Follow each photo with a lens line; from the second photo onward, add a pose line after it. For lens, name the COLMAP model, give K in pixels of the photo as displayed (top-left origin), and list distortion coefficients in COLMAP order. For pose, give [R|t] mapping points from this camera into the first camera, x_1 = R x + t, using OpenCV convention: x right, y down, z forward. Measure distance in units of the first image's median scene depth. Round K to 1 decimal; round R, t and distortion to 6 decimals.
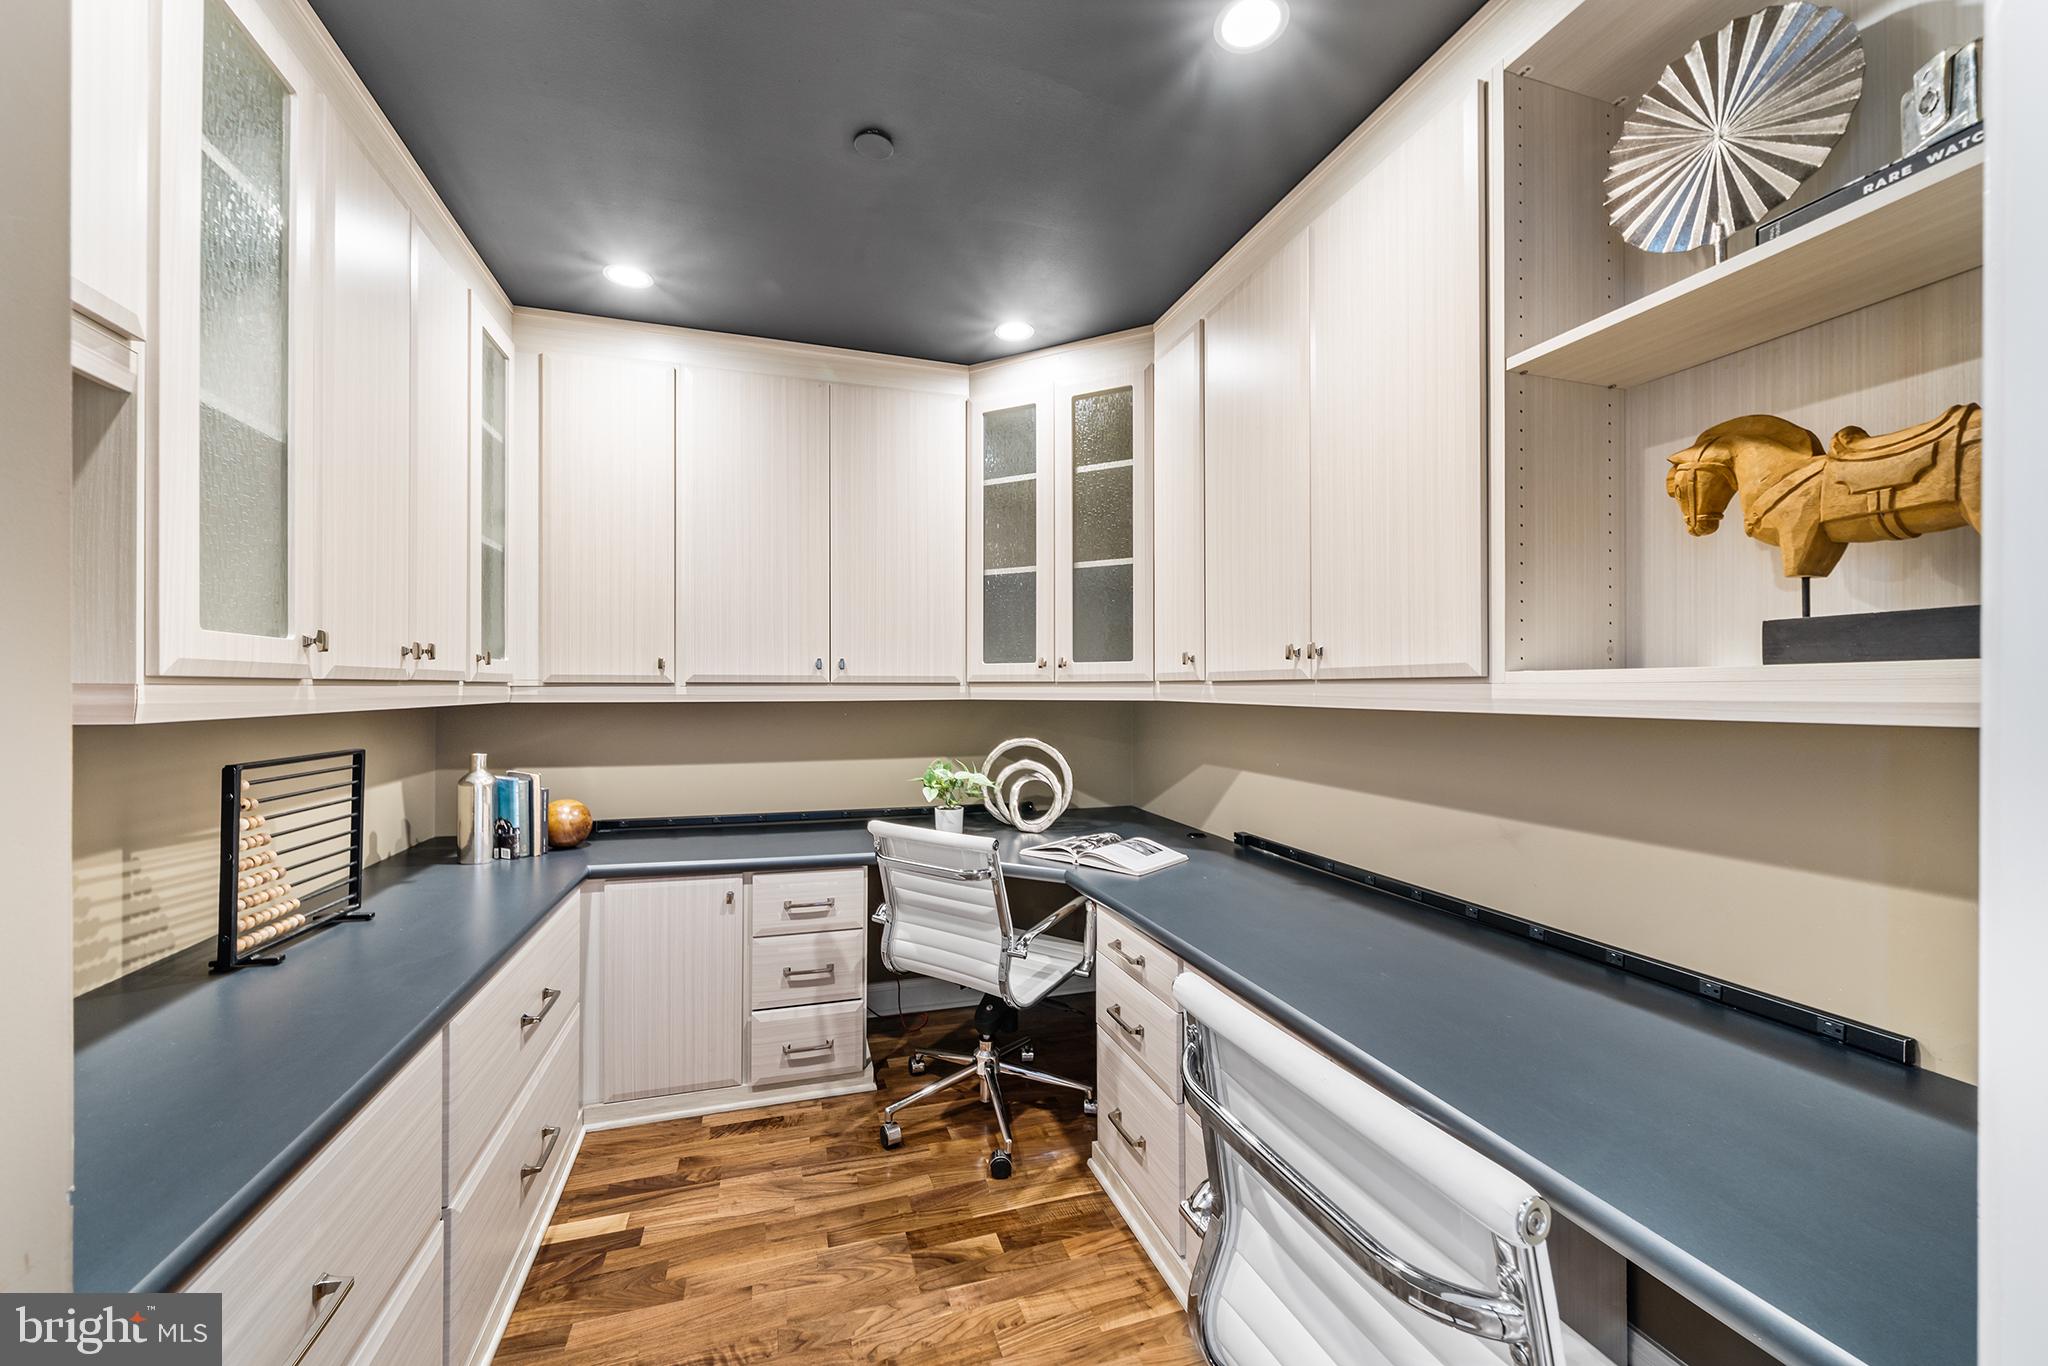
lens RADIAL K [[745.8, 0, 1015.5], [0, 745.8, 690.2], [0, 0, 1]] dist [-0.002207, 0.000017]
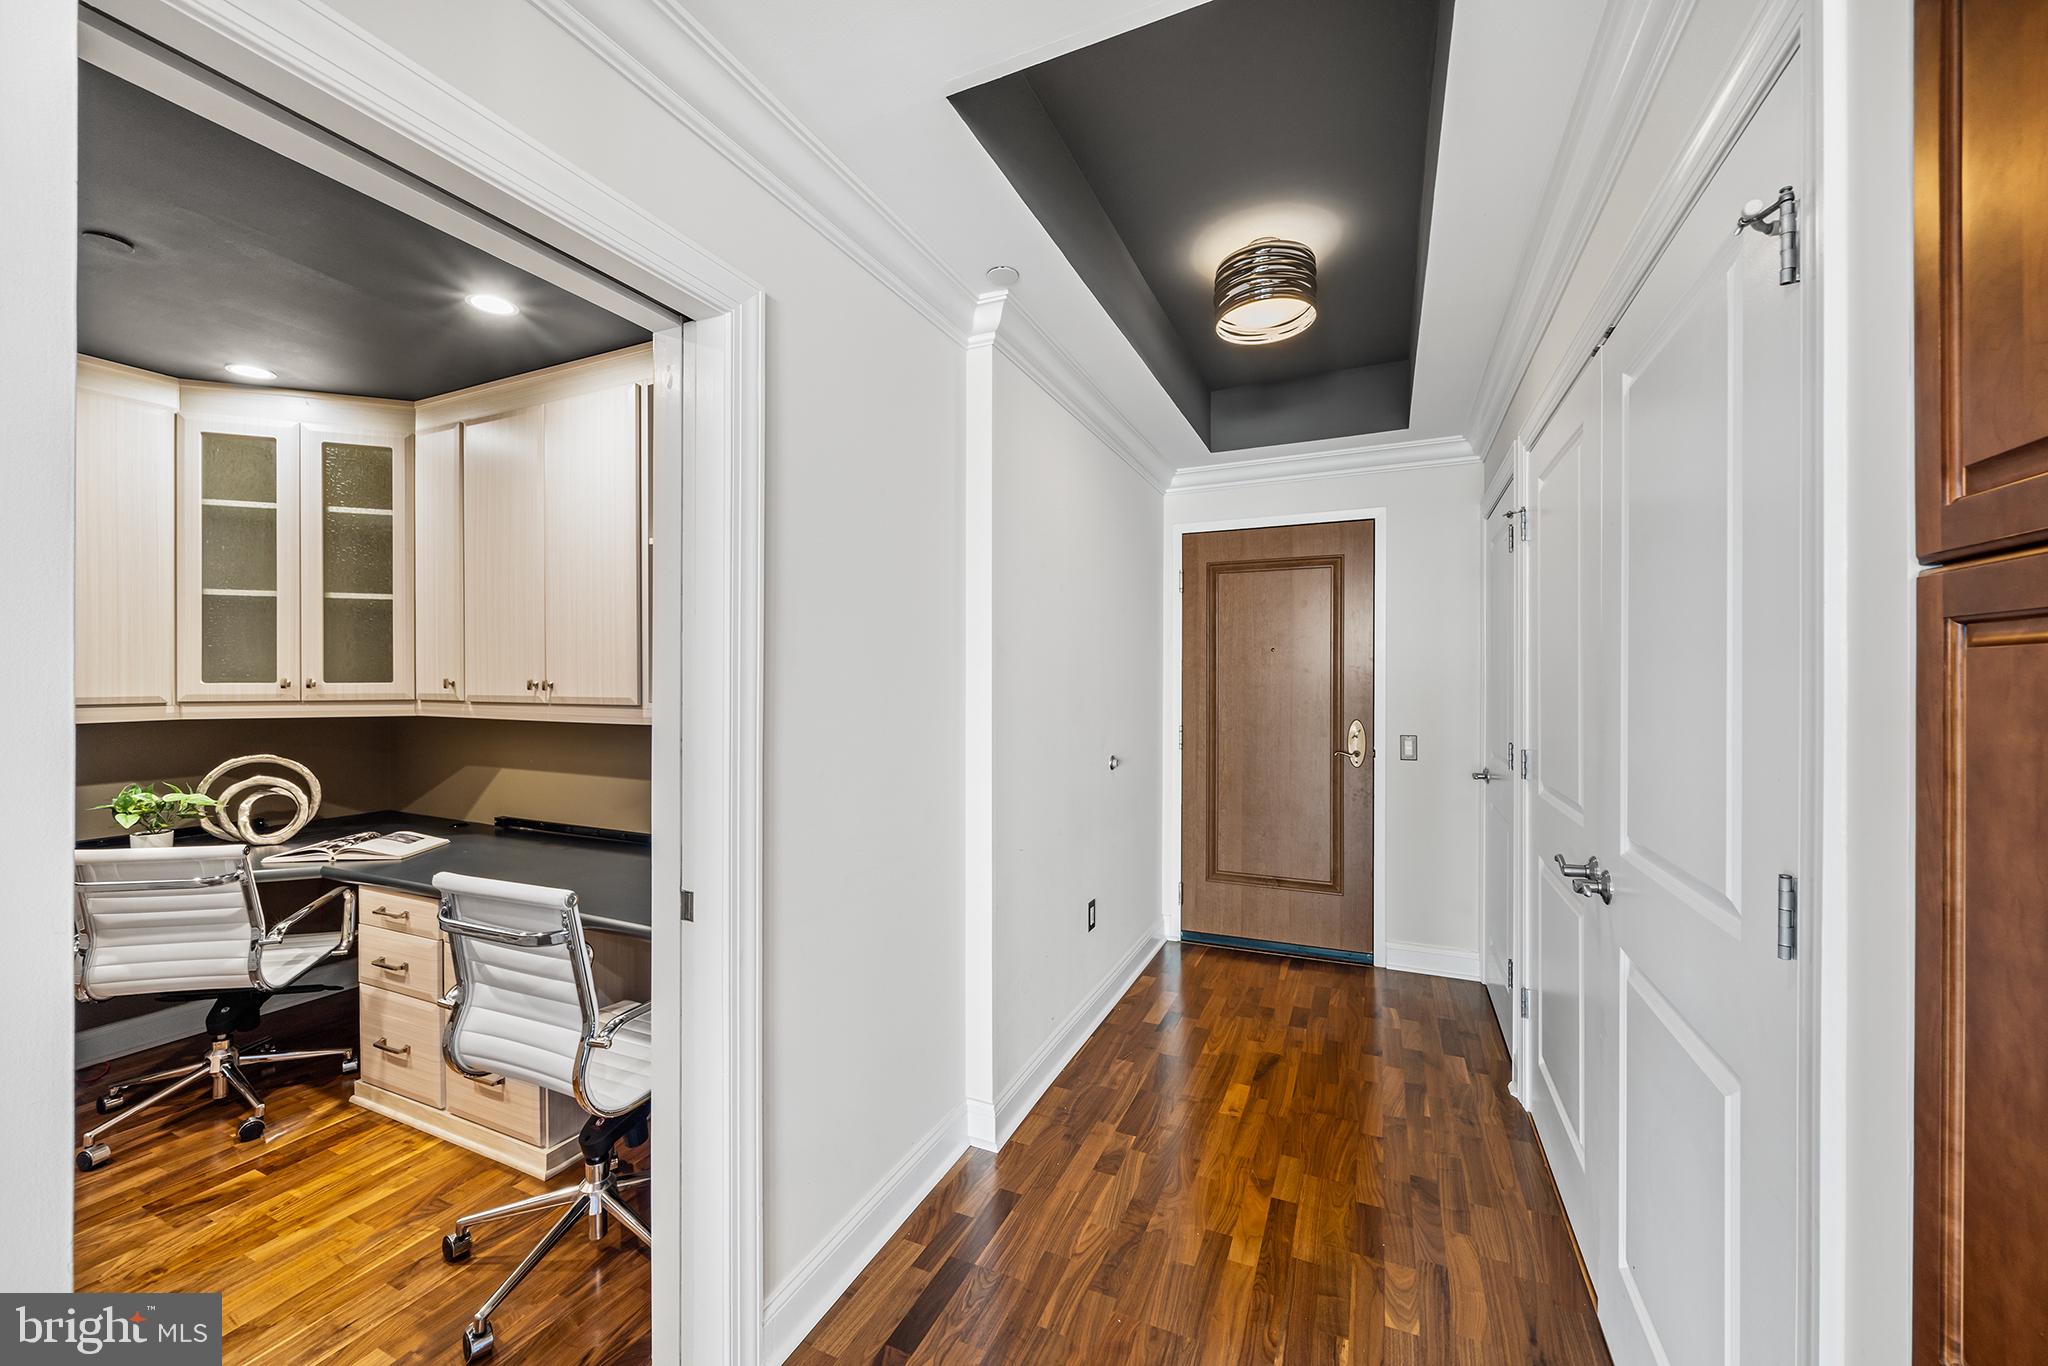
lens RADIAL K [[774.4, 0, 1014.8], [0, 774.4, 683.7], [0, 0, 1]] dist [-0.000733, 0.000251]
pose [[0.661185, -0.002454, 0.750219, -0.117622], [-0.002231, 0.999984, 0.005237, -0.049488], [-0.750220, -0.005137, 0.661169, -0.579047]]
